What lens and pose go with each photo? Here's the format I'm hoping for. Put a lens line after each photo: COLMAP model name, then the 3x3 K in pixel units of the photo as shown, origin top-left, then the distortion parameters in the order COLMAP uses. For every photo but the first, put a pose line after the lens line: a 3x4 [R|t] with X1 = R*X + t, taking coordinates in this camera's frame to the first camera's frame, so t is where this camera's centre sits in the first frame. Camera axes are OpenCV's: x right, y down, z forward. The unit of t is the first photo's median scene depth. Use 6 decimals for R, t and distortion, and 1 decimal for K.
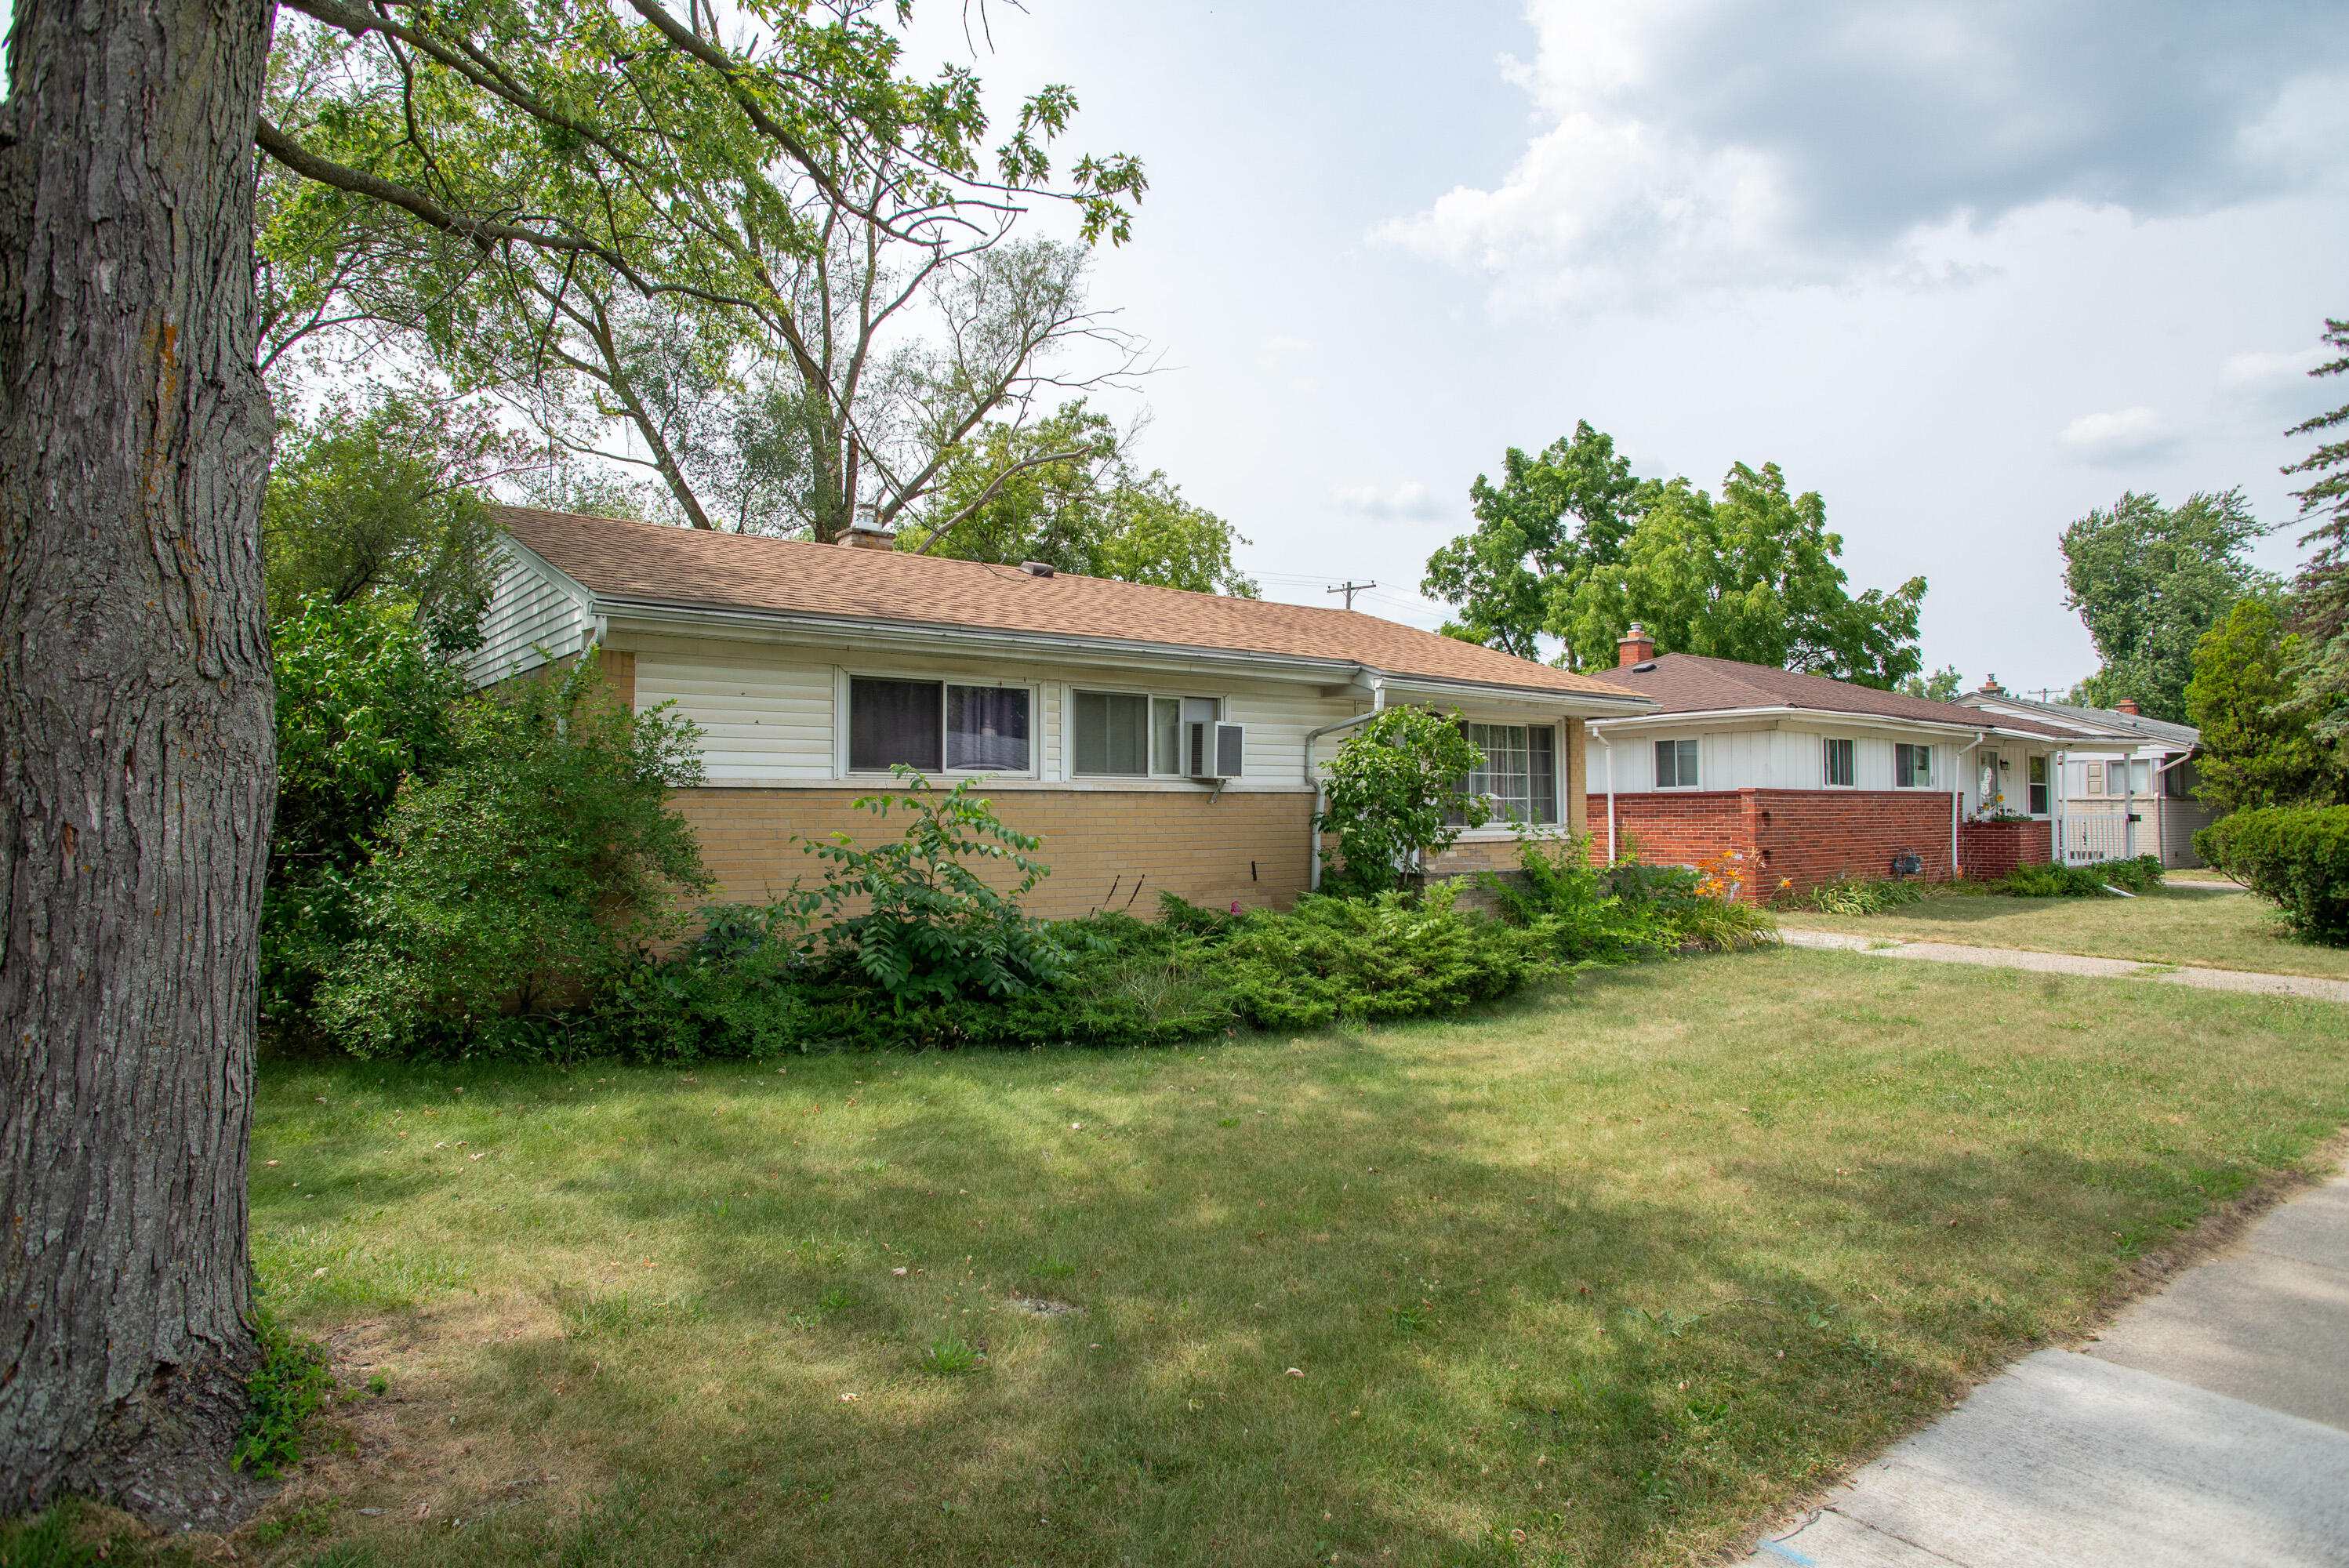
lens RADIAL K [[1343.7, 0, 1174.5], [0, 1343.7, 784.0], [0, 0, 1]] dist [-0.109125, 0.080307]
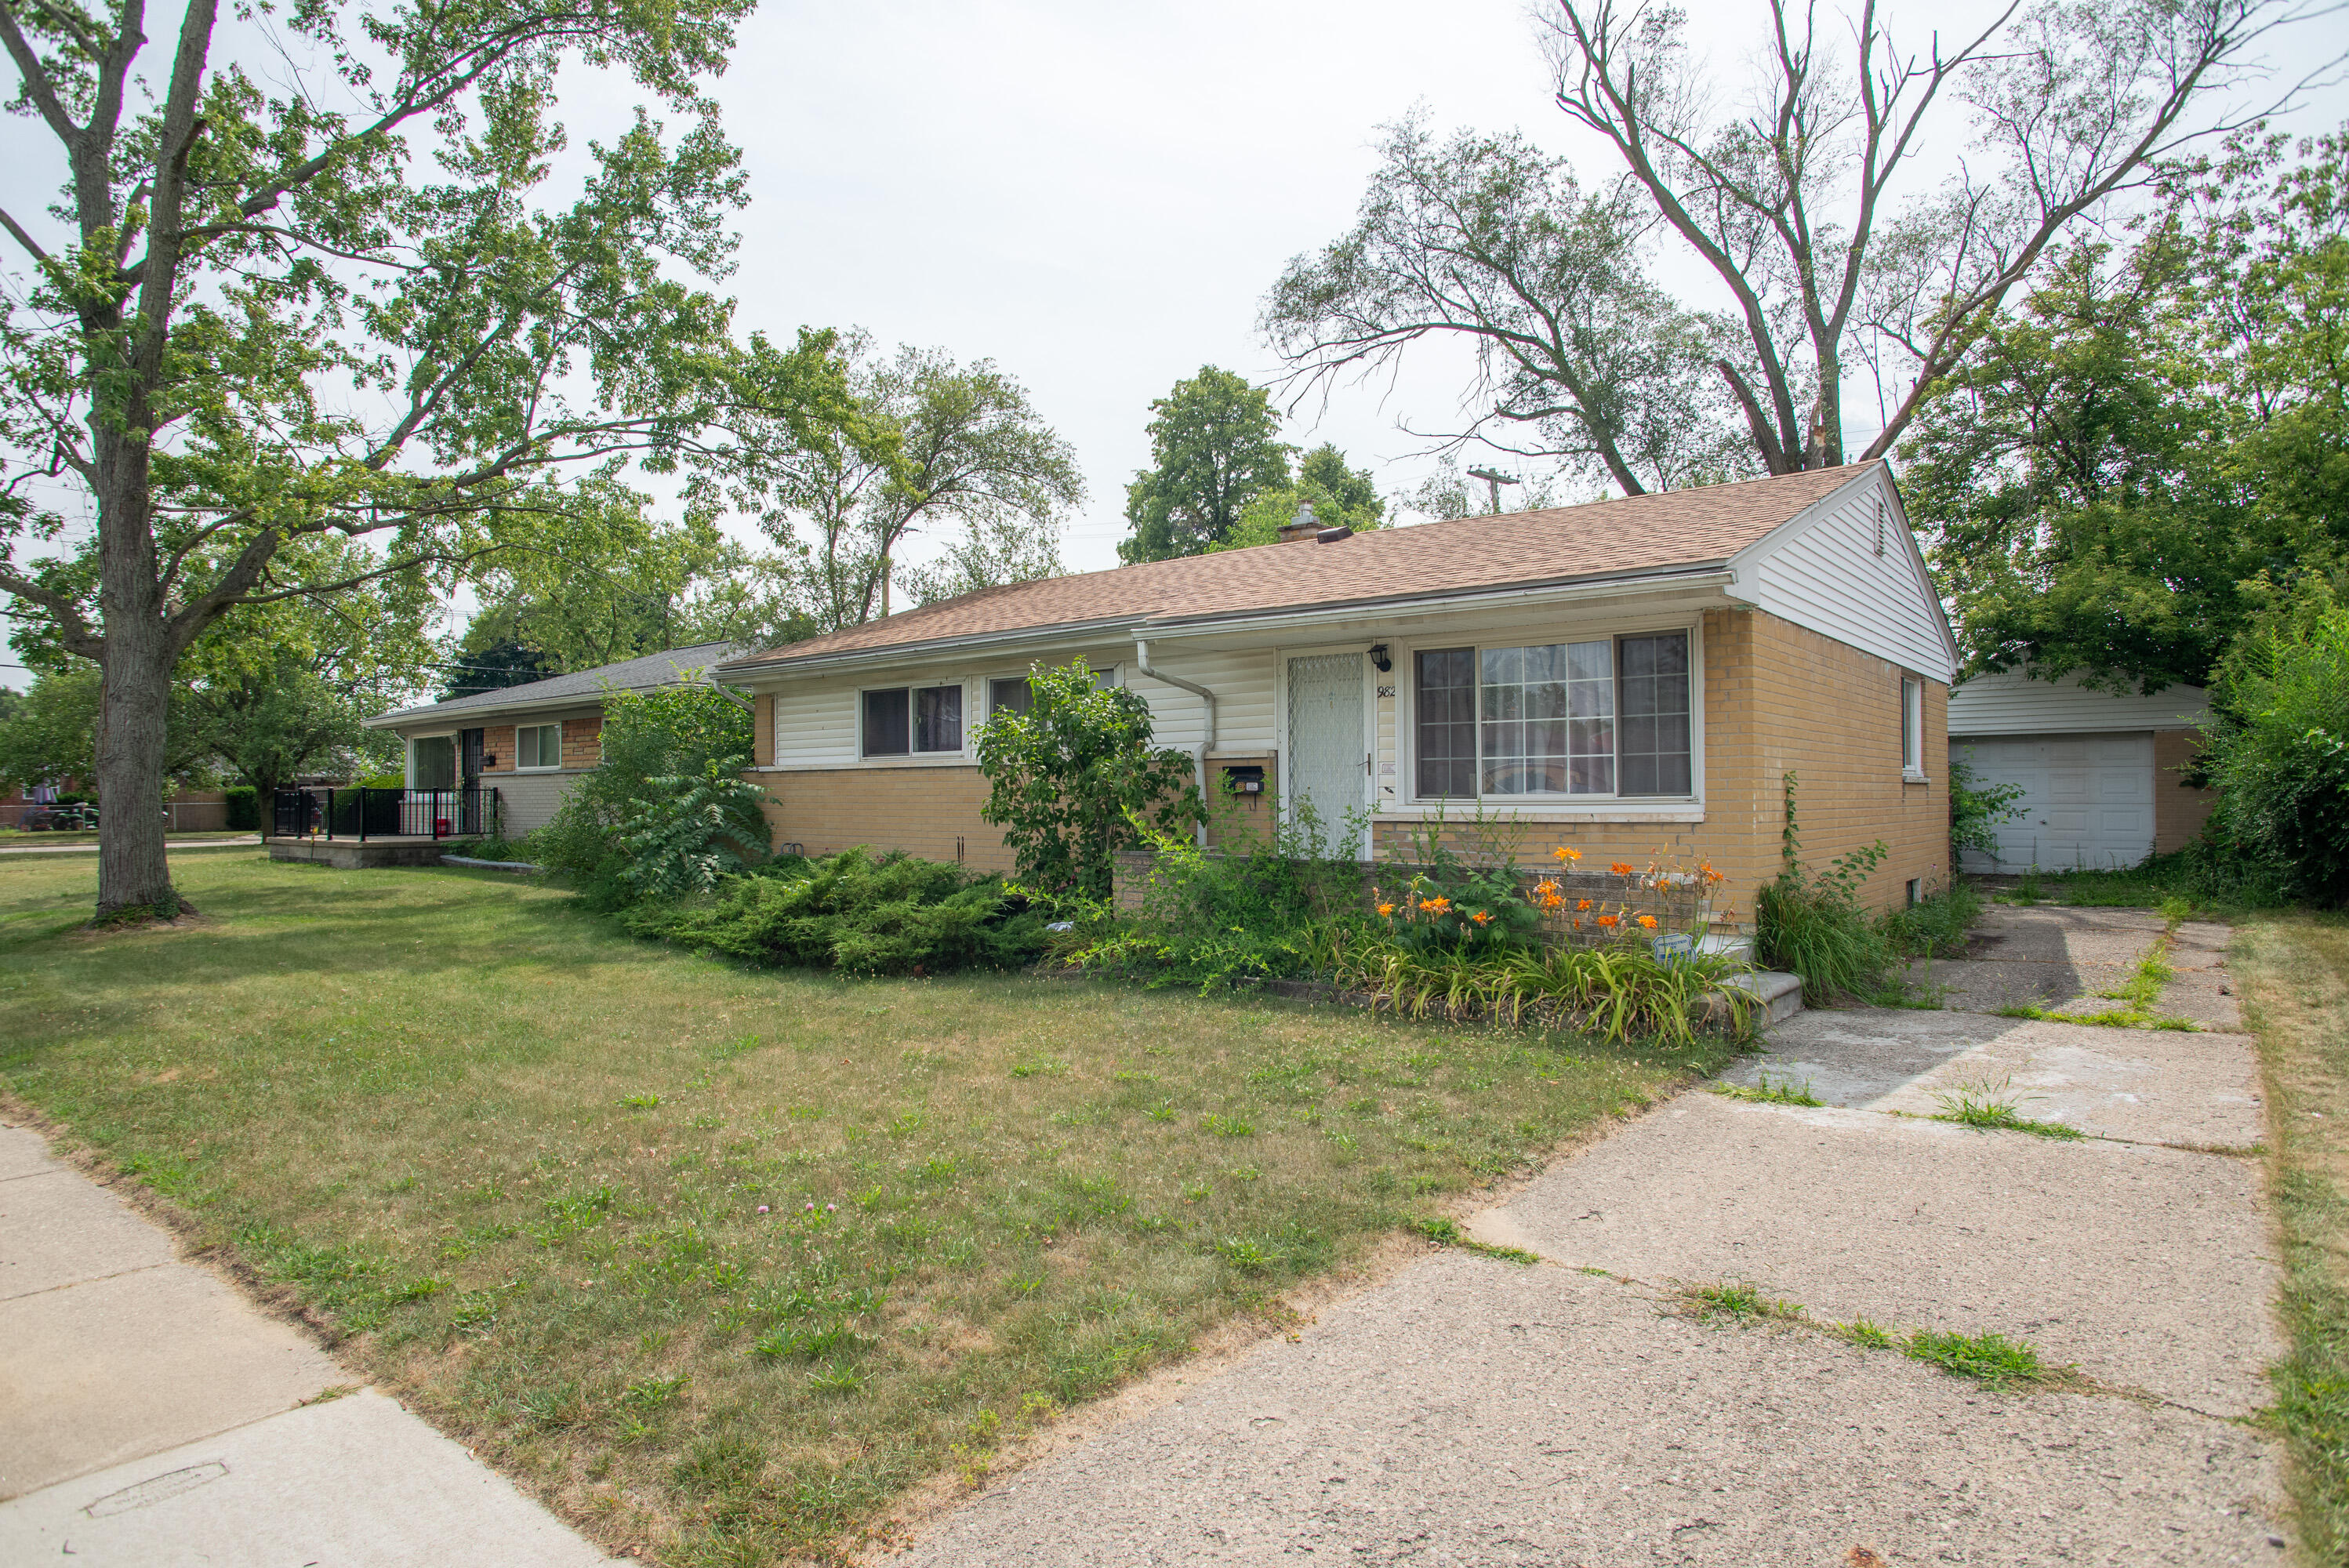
lens RADIAL K [[1325.4, 0, 1174.5], [0, 1325.4, 784.0], [0, 0, 1]] dist [-0.071078, 0.036851]
pose [[0.216011, -0.004027, -0.976383, 0.898310], [0.028389, 0.999595, 0.002158, 0.019146], [0.975978, -0.028185, 0.216038, 0.736686]]
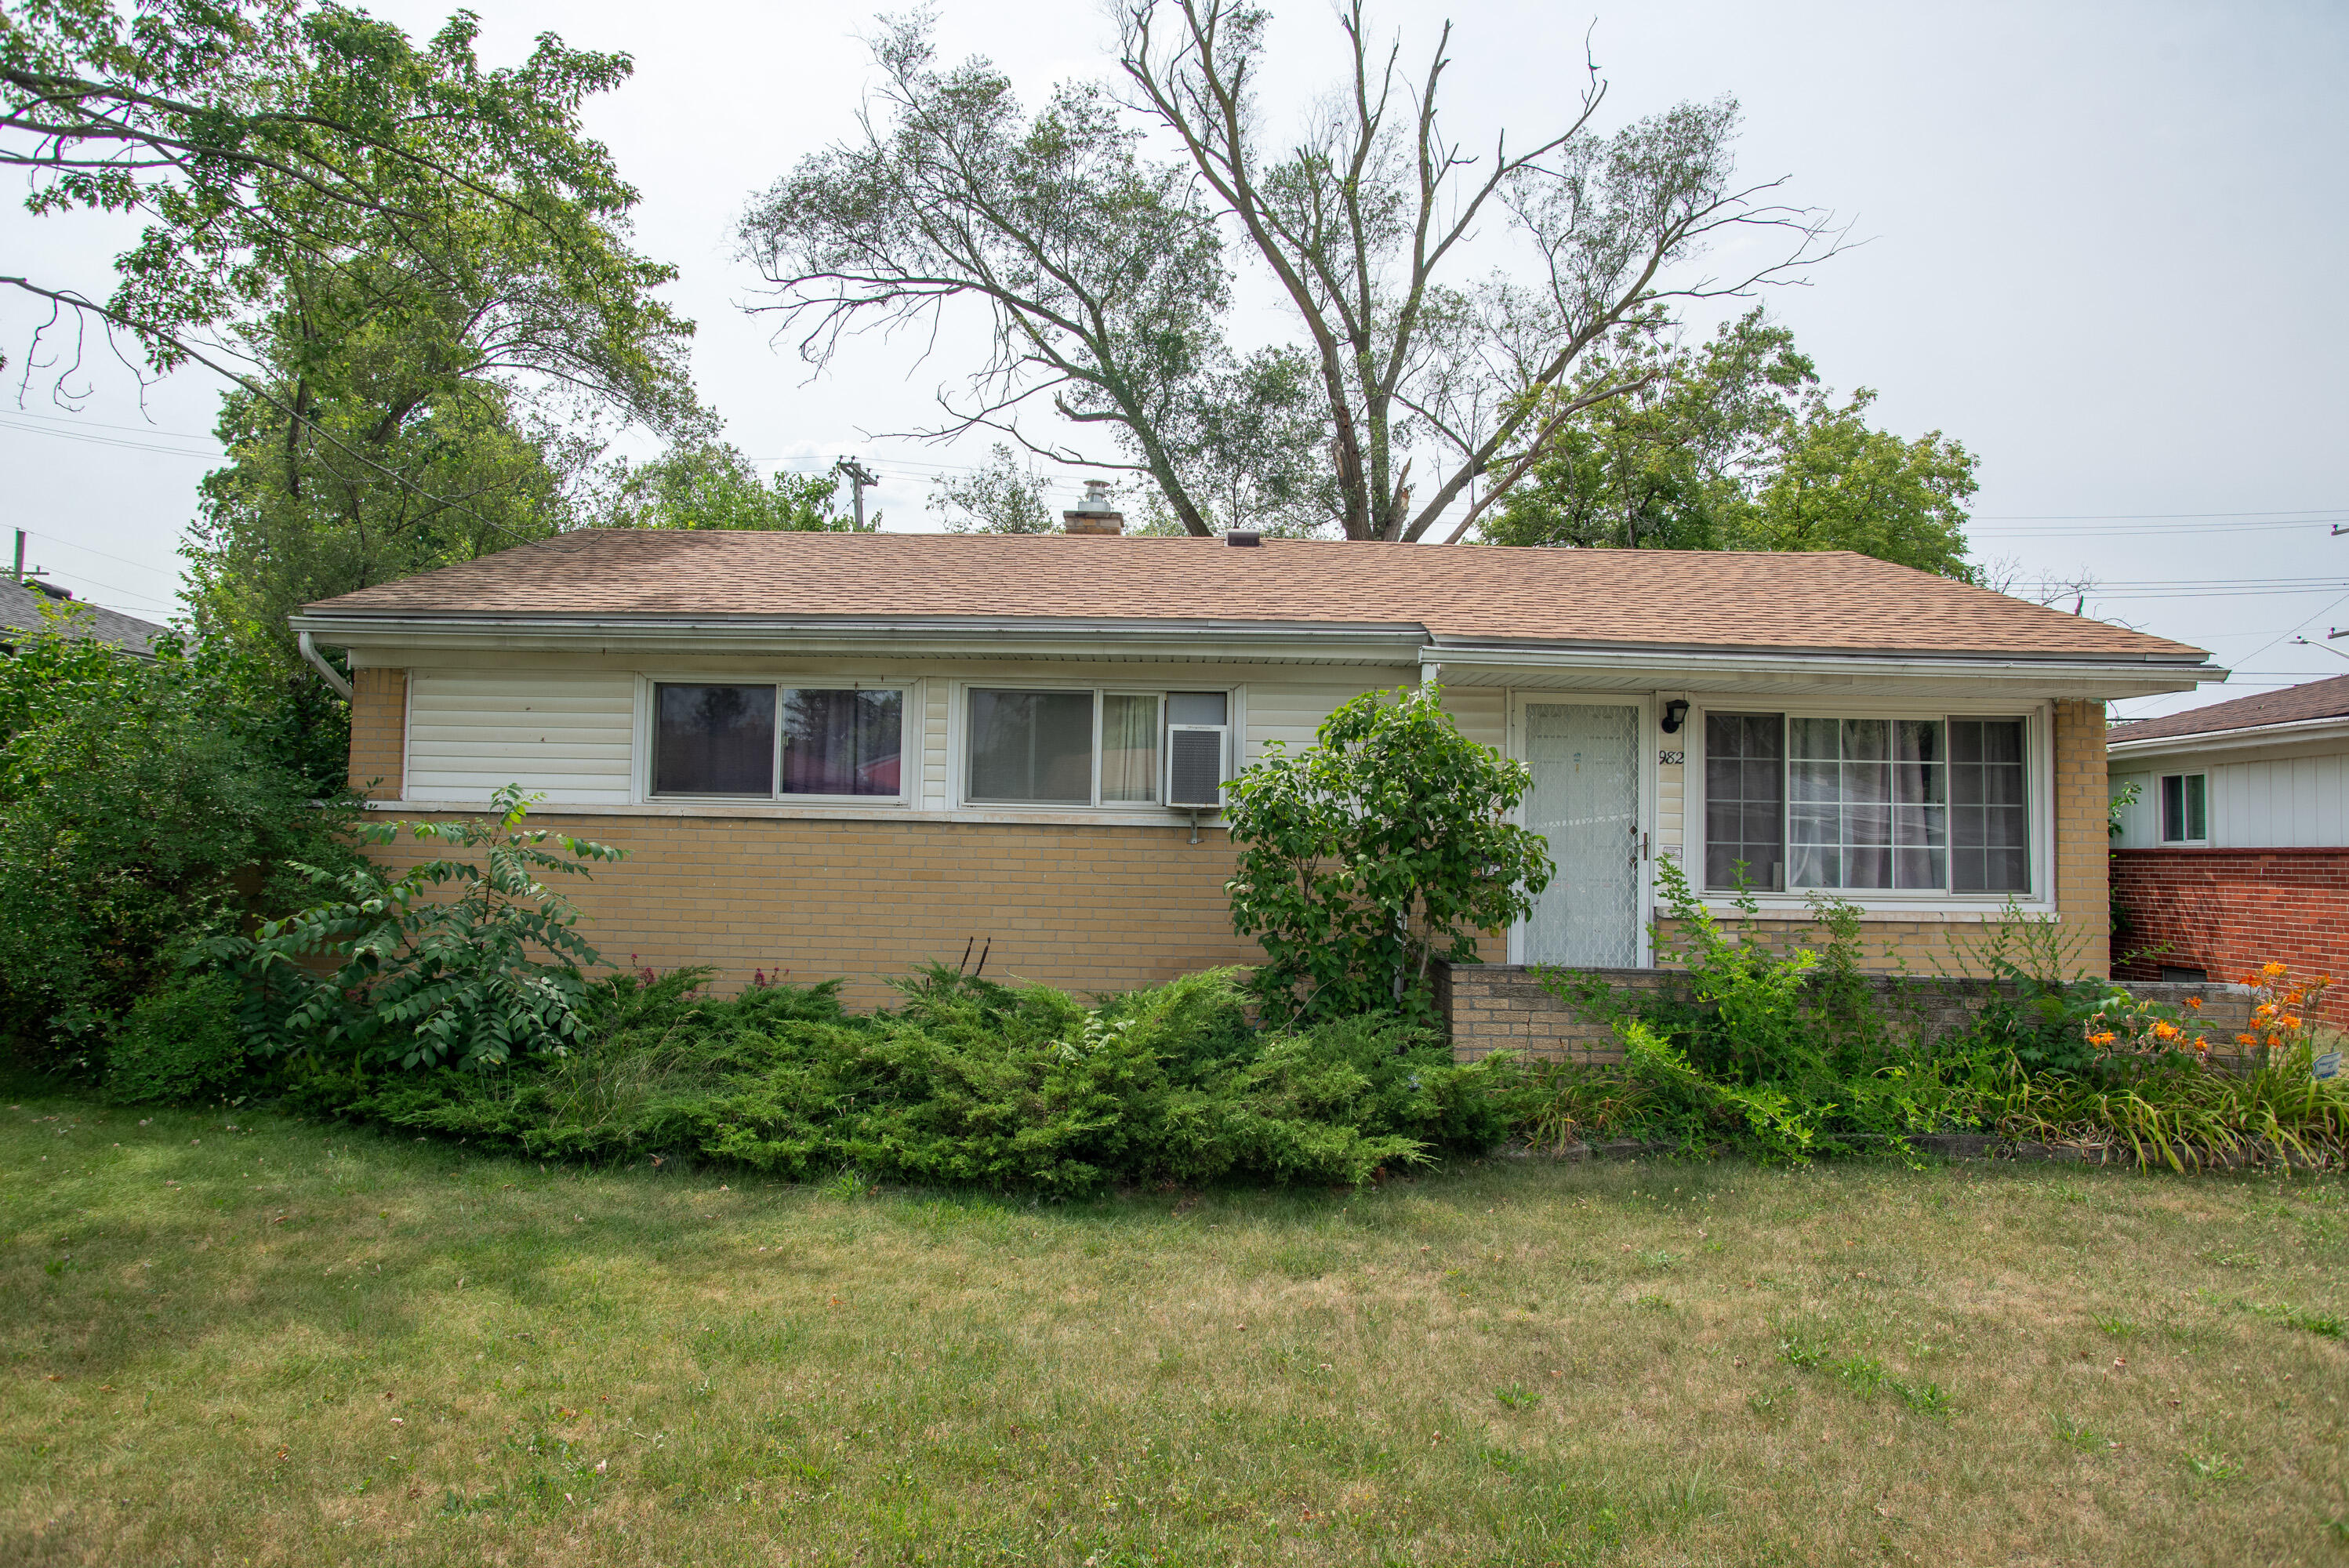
lens RADIAL K [[1526.6, 0, 1174.5], [0, 1526.6, 784.0], [0, 0, 1]] dist [-0.088532, 0.072632]
pose [[0.778951, -0.010107, -0.627003, 0.447394], [-0.008900, 0.999591, -0.027170, 0.004648], [0.627021, 0.026744, 0.778543, 0.331046]]
